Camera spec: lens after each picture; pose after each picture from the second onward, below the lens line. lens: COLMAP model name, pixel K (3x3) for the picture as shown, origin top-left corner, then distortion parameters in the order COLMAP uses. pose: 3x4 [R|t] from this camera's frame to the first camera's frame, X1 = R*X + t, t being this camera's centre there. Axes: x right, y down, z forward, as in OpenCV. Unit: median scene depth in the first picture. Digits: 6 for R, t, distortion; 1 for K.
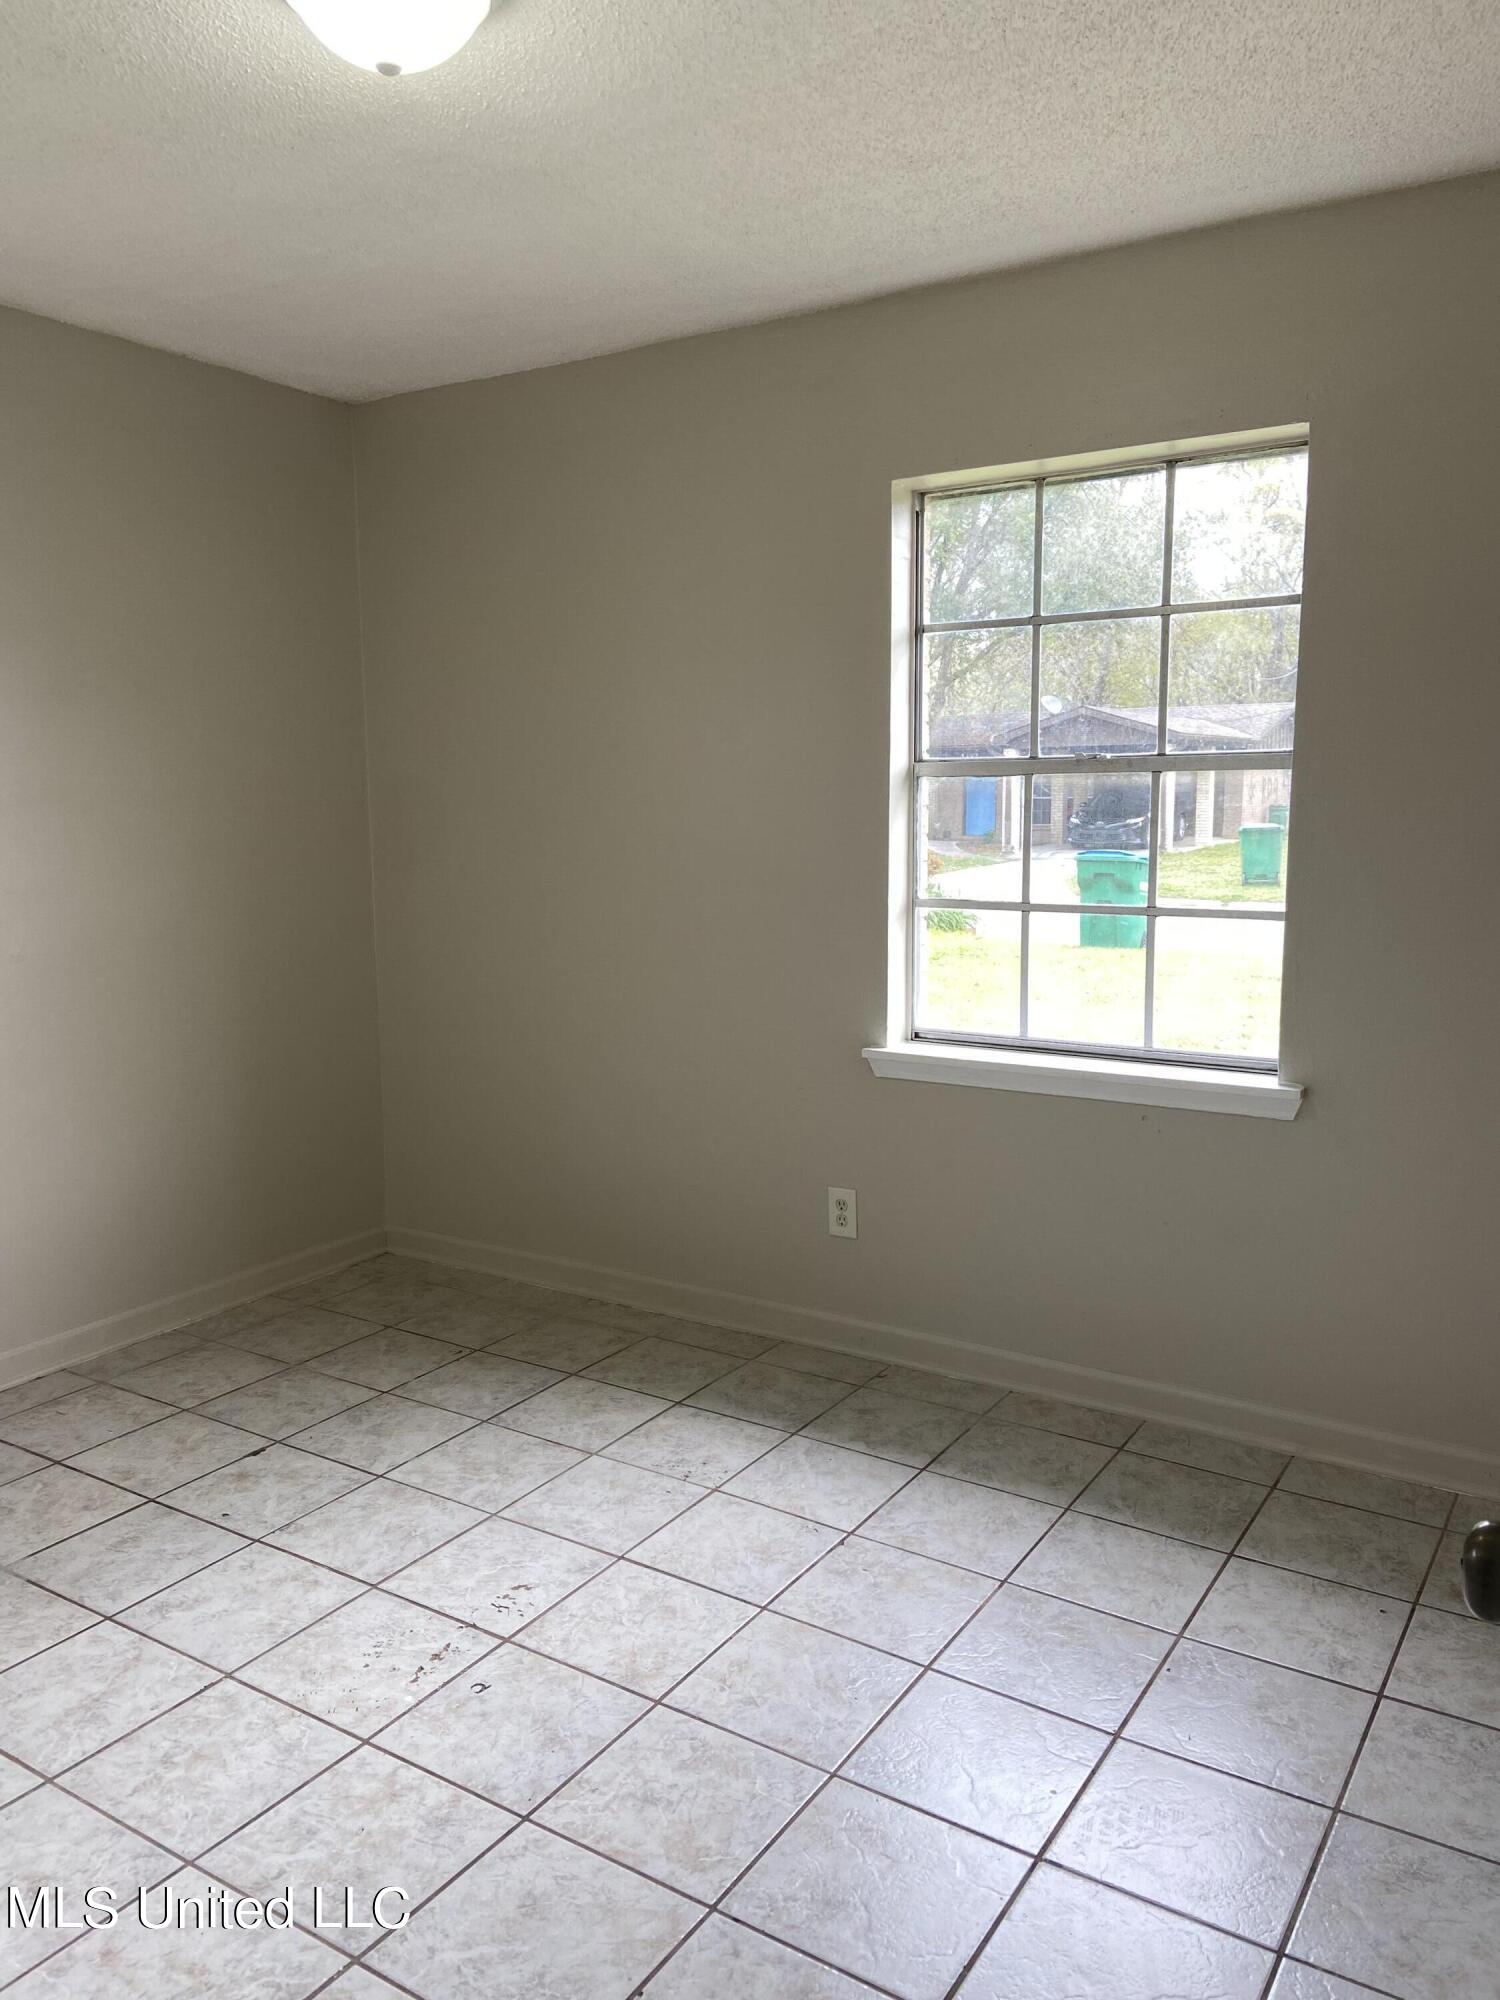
lens RADIAL K [[1530.7, 0, 750.0], [0, 1530.7, 1000.0], [0, 0, 1]] dist [0.104497, -0.123568]
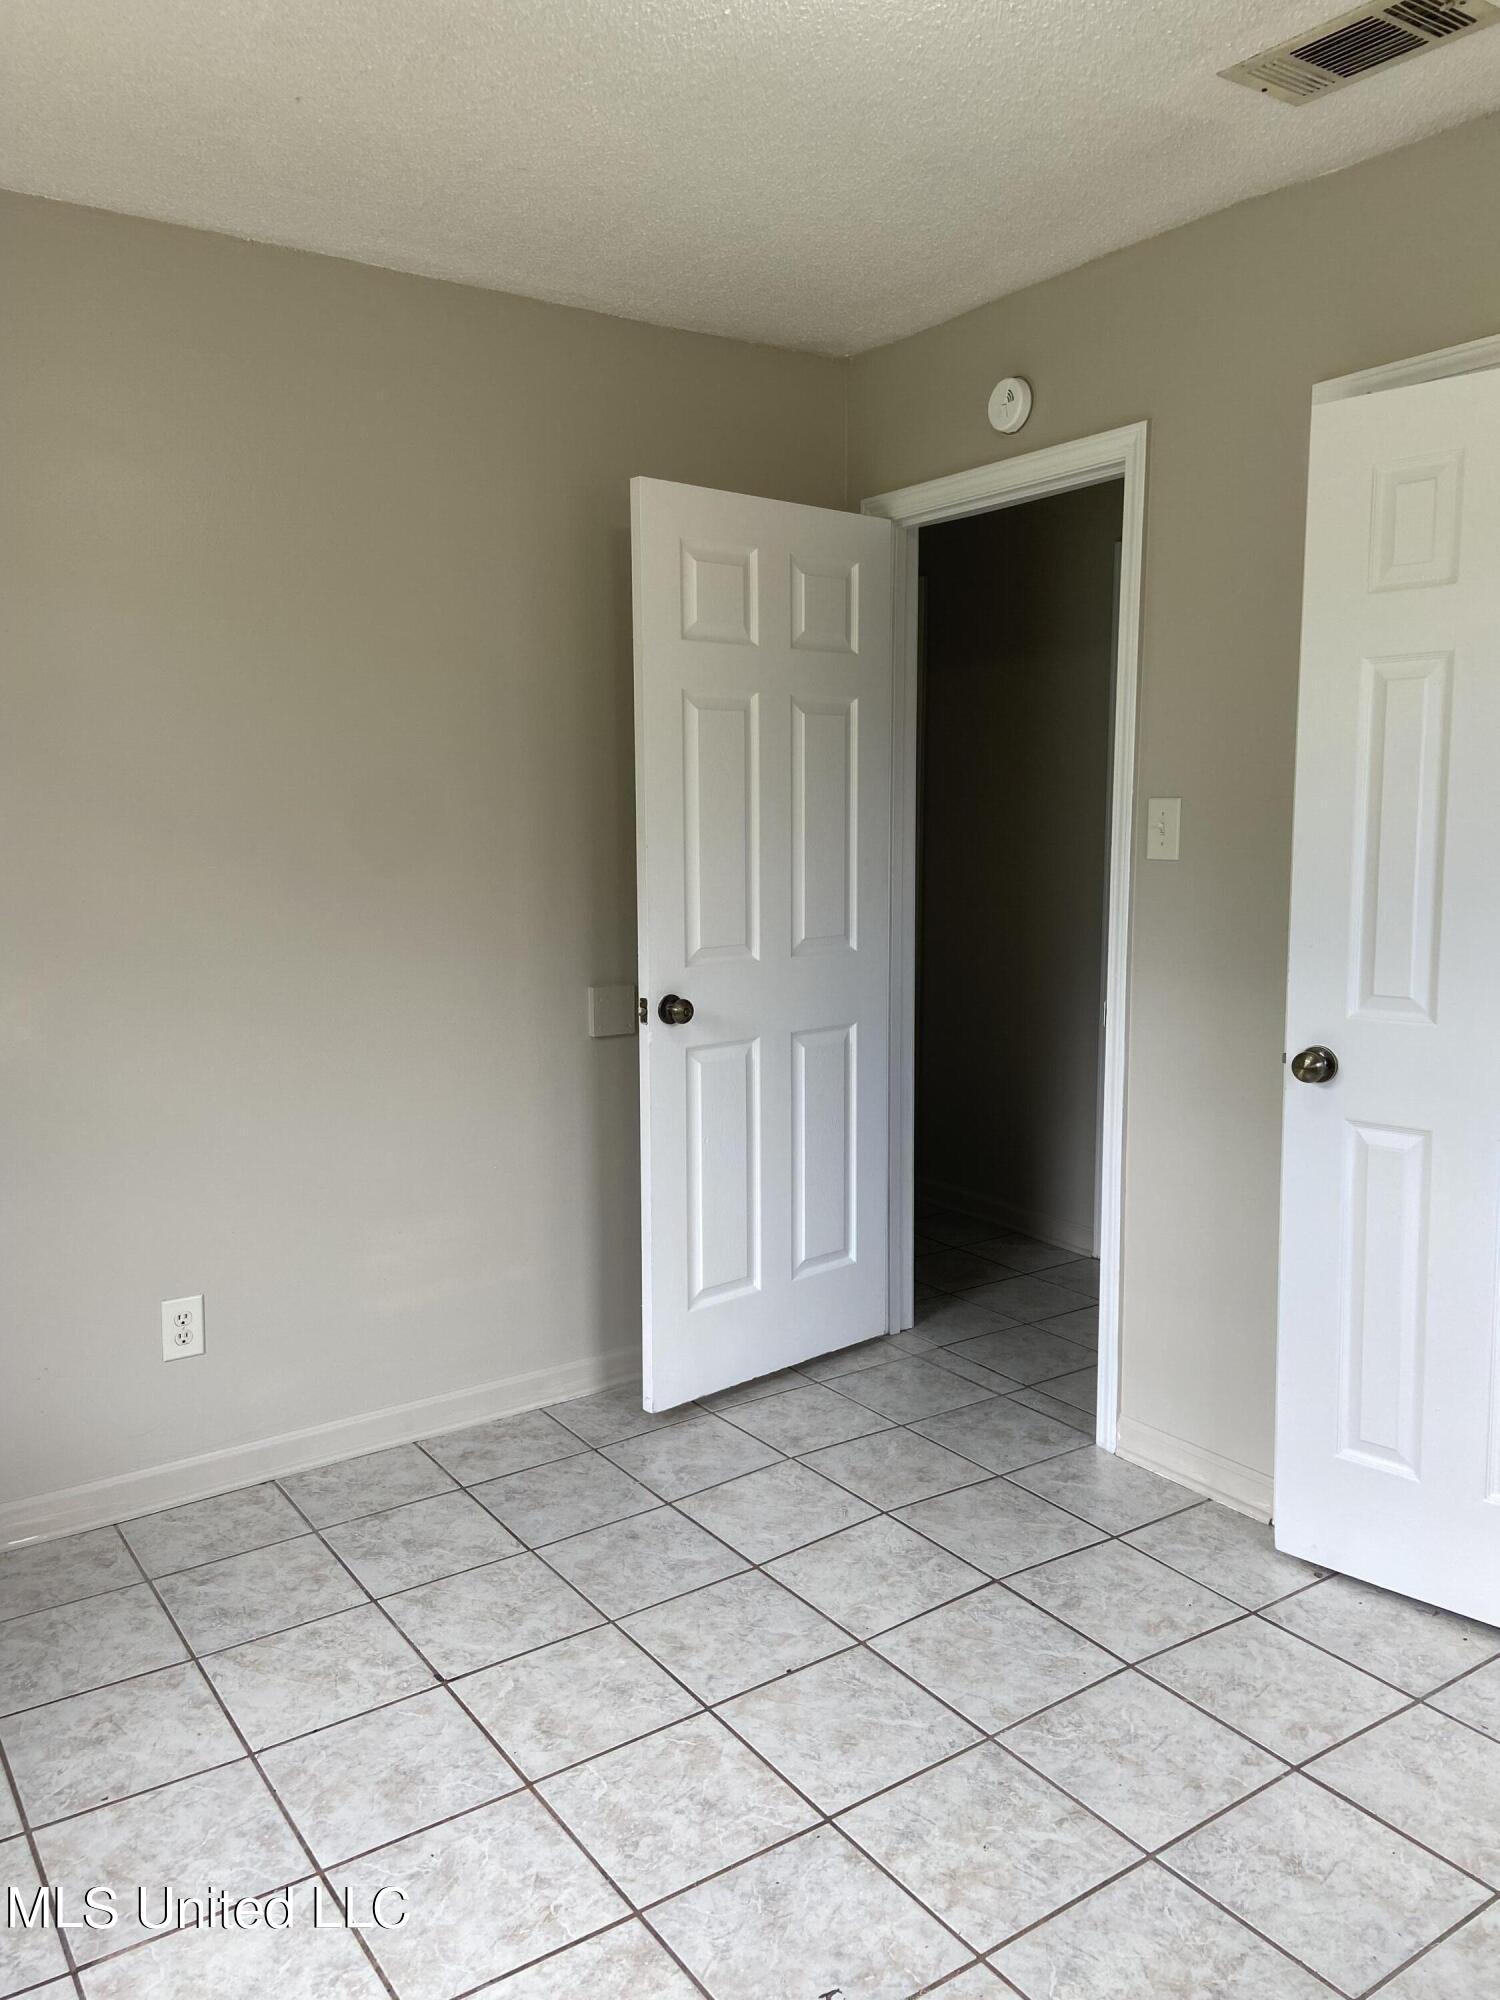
lens RADIAL K [[1530.7, 0, 750.0], [0, 1530.7, 1000.0], [0, 0, 1]] dist [0.104497, -0.123568]
pose [[-0.923282, -0.039581, 0.382078, -0.481383], [0.067046, 0.962803, 0.261756, -0.270255], [-0.378226, 0.267291, -0.886285, 1.842296]]
